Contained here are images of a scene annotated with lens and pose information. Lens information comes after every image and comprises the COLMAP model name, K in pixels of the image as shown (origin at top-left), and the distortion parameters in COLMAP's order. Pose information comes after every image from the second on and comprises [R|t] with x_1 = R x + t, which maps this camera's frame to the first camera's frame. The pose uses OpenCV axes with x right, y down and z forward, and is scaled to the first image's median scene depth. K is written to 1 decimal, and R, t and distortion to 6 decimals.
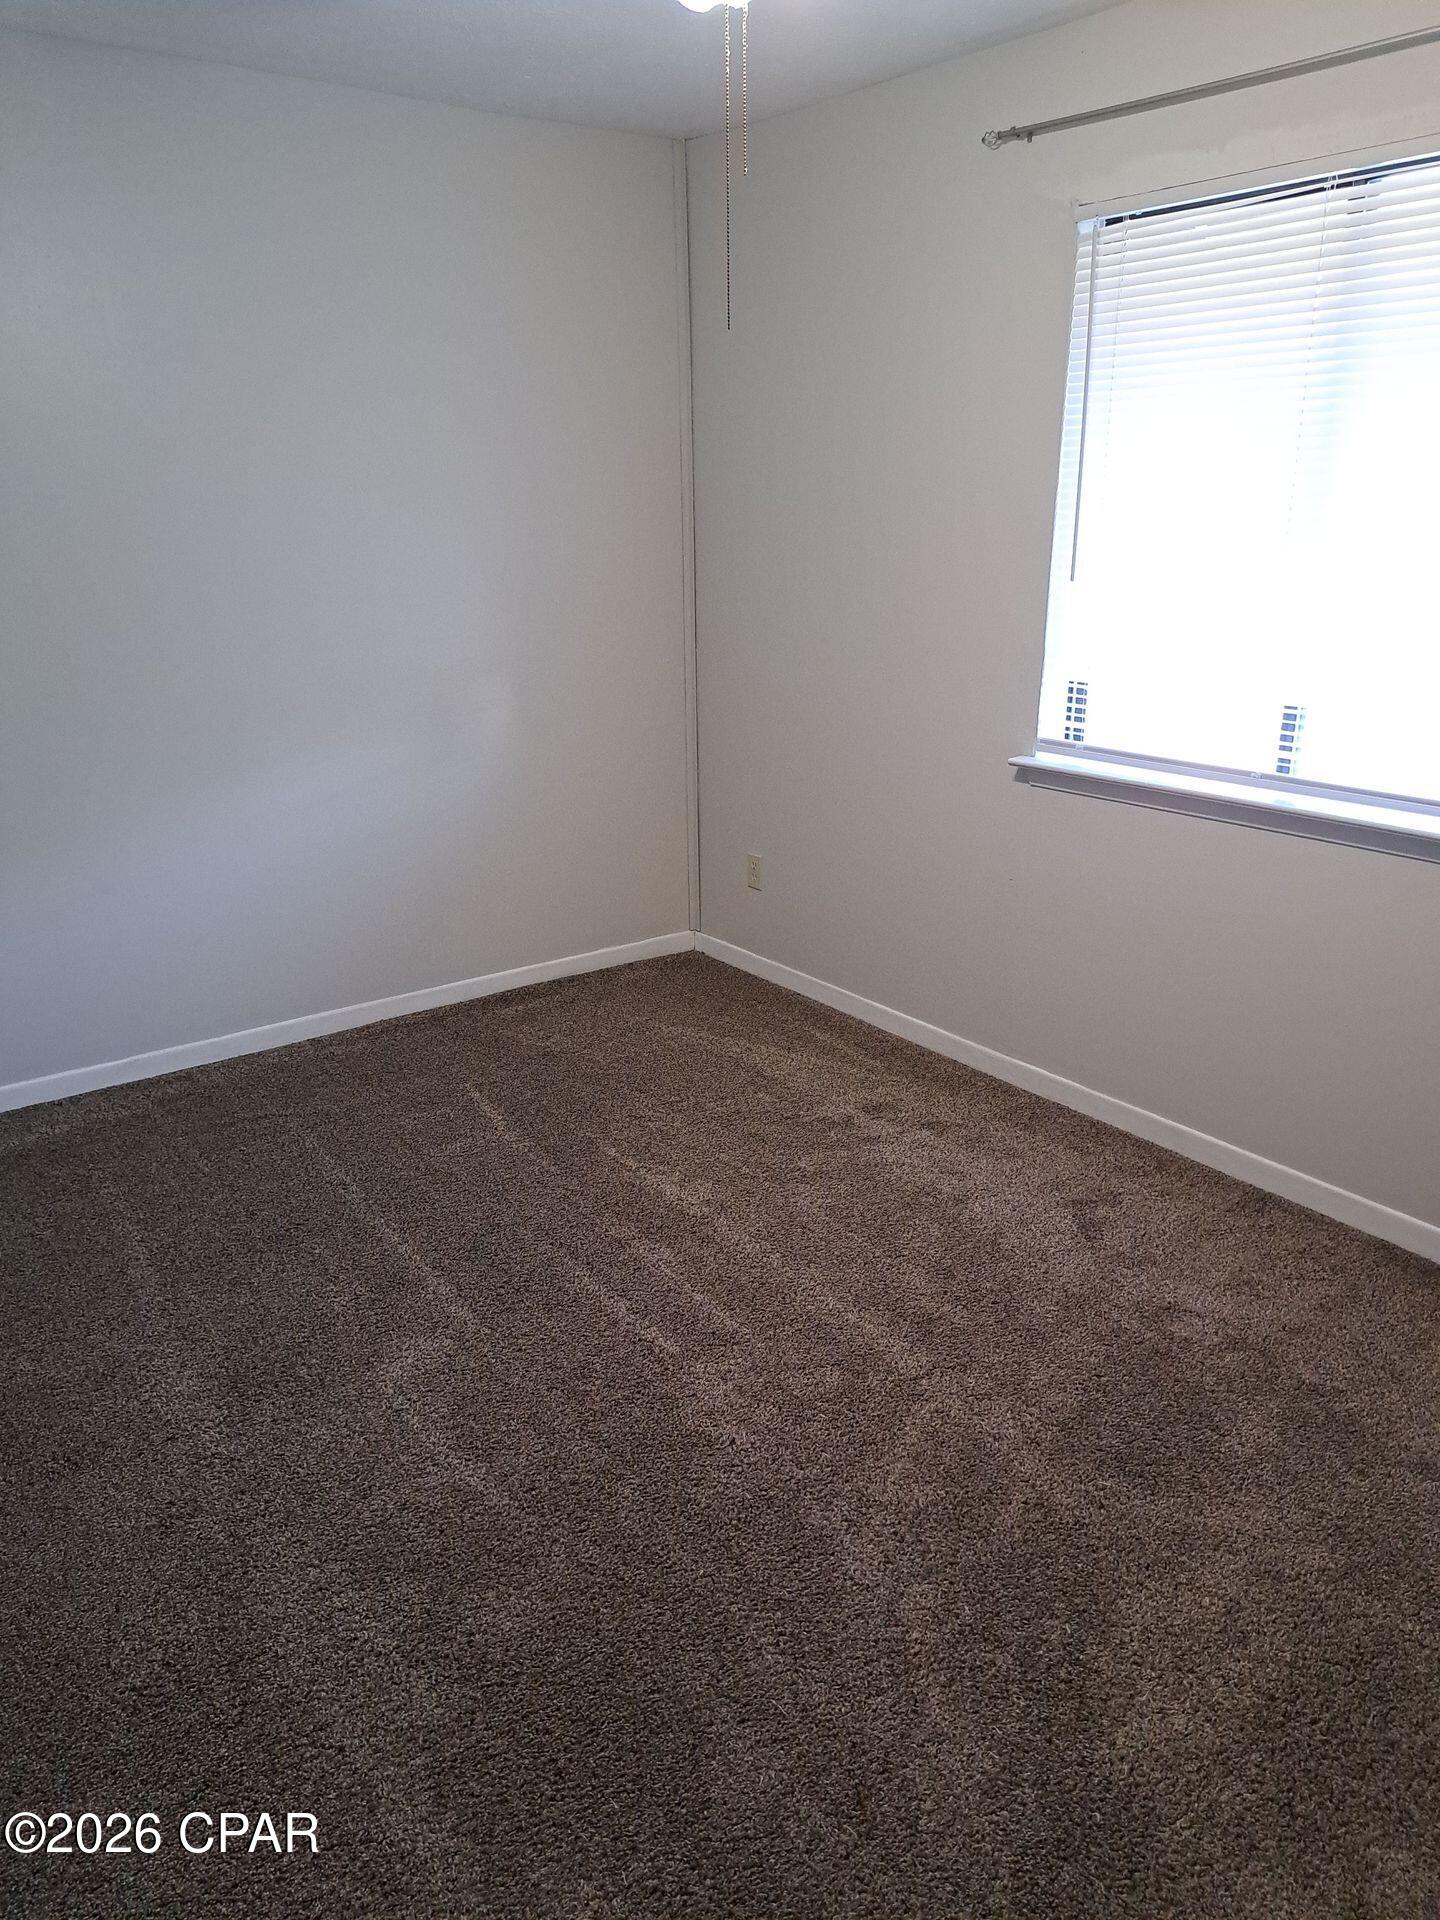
lens RADIAL K [[1369.5, 0, 714.7], [0, 1369.5, 994.4], [0, 0, 1]] dist [0.080507, -0.094177]
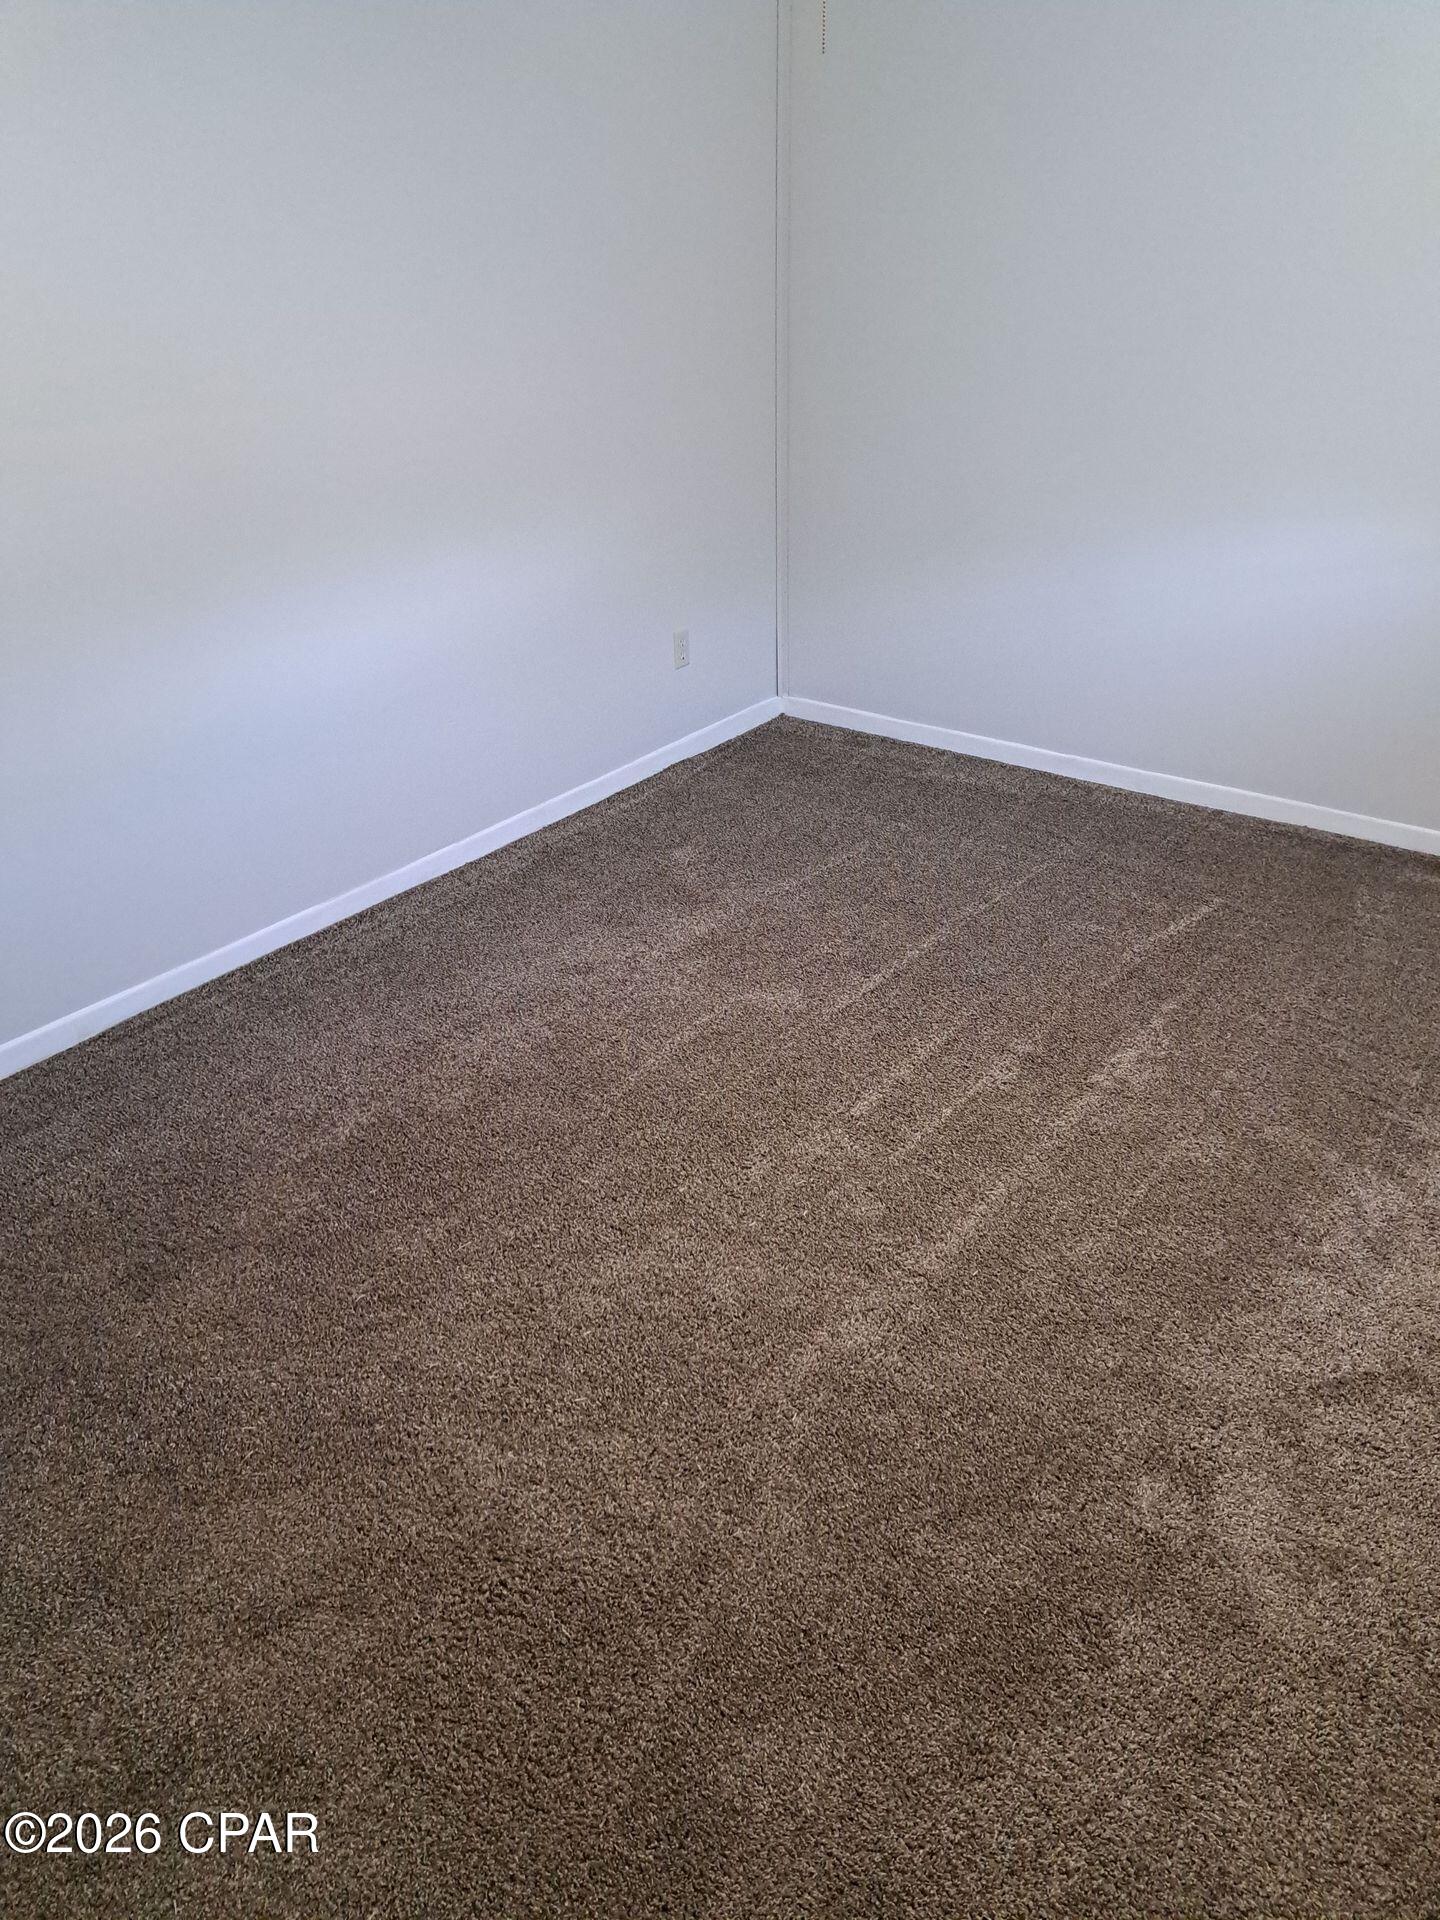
lens RADIAL K [[1369.5, 0, 714.7], [0, 1369.5, 994.4], [0, 0, 1]] dist [0.080507, -0.094177]
pose [[0.293359, 0.490719, -0.820448, 0.722004], [-0.330310, 0.857382, 0.394705, -0.190340], [0.897126, 0.155212, 0.413610, 0.435933]]
